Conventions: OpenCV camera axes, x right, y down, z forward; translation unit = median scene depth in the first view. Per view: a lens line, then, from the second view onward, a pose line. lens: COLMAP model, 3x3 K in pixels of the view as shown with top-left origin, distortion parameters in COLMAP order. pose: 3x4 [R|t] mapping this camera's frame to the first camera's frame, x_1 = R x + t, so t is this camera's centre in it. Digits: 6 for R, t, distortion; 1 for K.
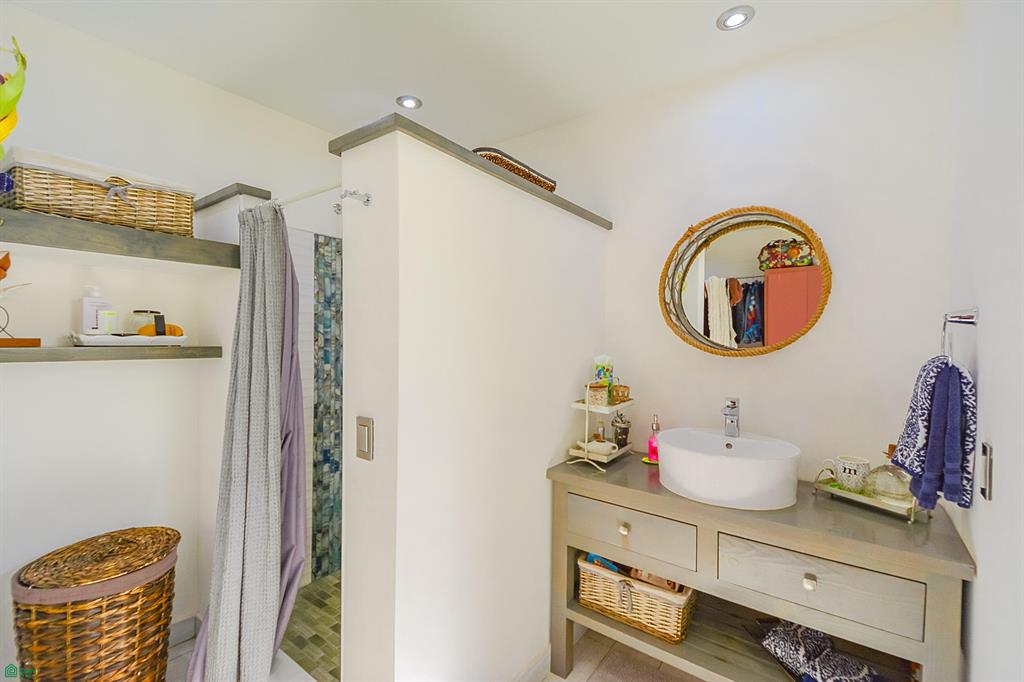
lens RADIAL K [[437.6, 0, 512.2], [0, 437.6, 343.2], [0, 0, 1]] dist [-0.010397, -0.002634]
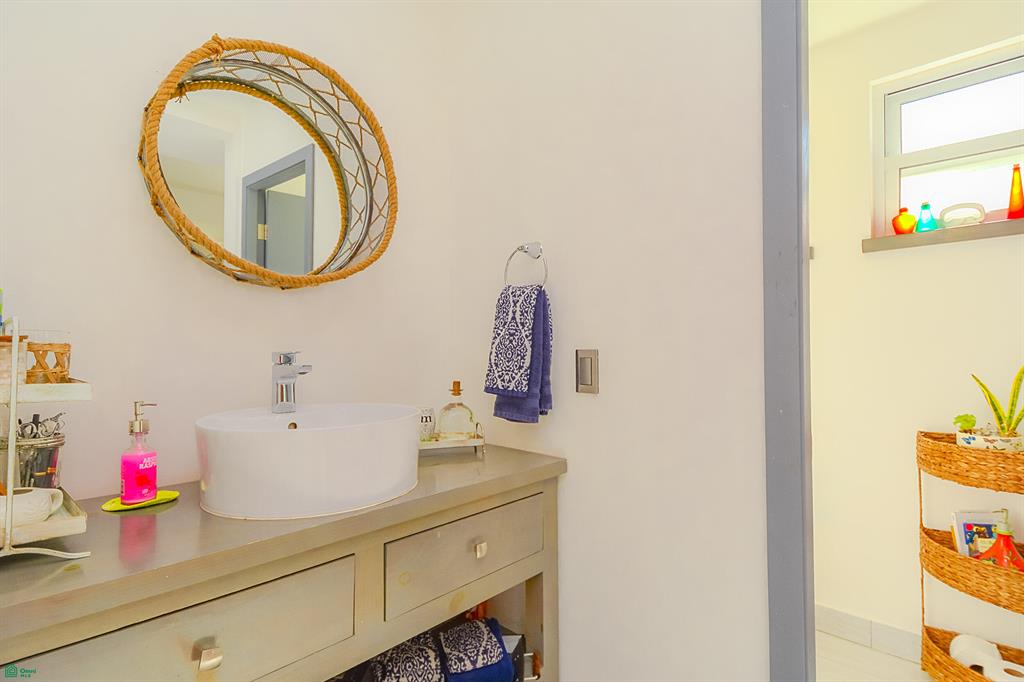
lens RADIAL K [[516.6, 0, 536.2], [0, 516.6, 338.8], [0, 0, 1]] dist [0.002479, -0.000113]
pose [[0.079601, -0.000589, 0.996827, -0.205538], [0.018549, 0.999828, -0.000890, 0.118724], [-0.996654, 0.018561, 0.079598, 0.596414]]
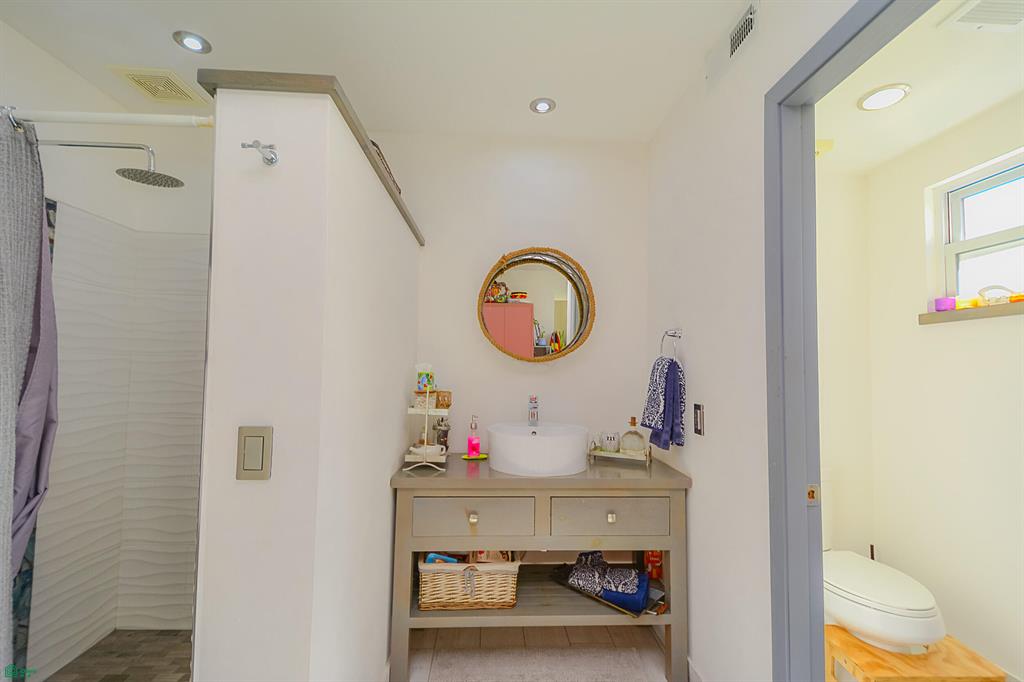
lens RADIAL K [[437.6, 0, 515.1], [0, 437.6, 342.8], [0, 0, 1]] dist [-0.010397, -0.002634]
pose [[0.761750, 0.034083, 0.646975, -0.364855], [0.007557, 0.998080, -0.061477, 0.052770], [-0.647828, 0.051720, 0.760029, 0.068094]]
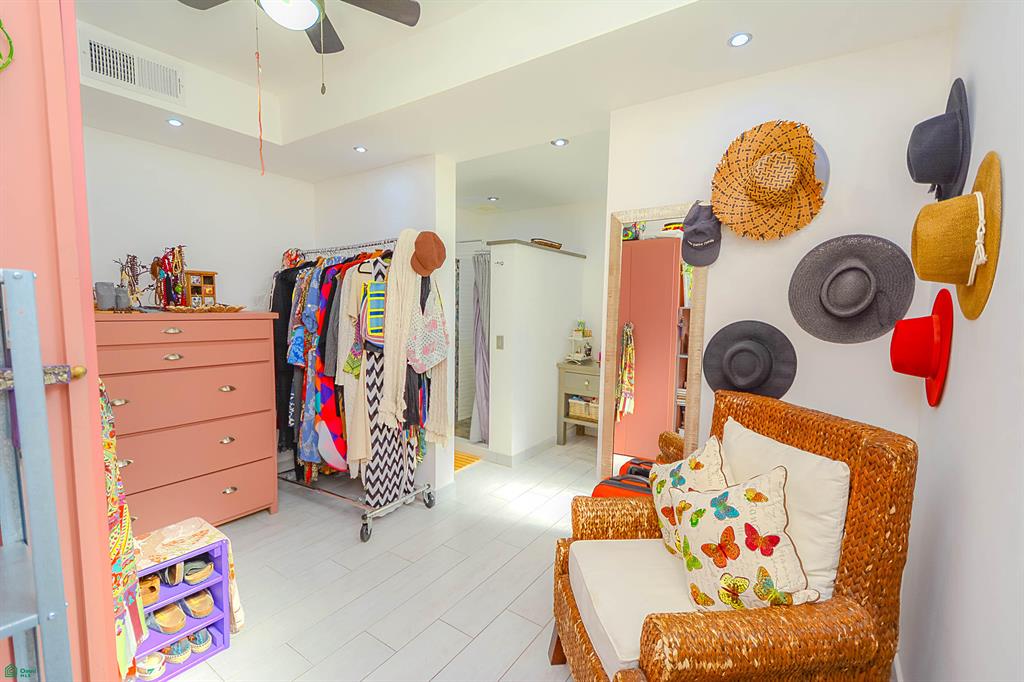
lens RADIAL K [[437.6, 0, 510.4], [0, 437.6, 342.9], [0, 0, 1]] dist [-0.010397, -0.002634]
pose [[0.999896, 0.006307, 0.012987, -0.225446], [-0.007225, 0.997383, 0.071939, 0.000695], [-0.012499, -0.072025, 0.997325, -1.527993]]
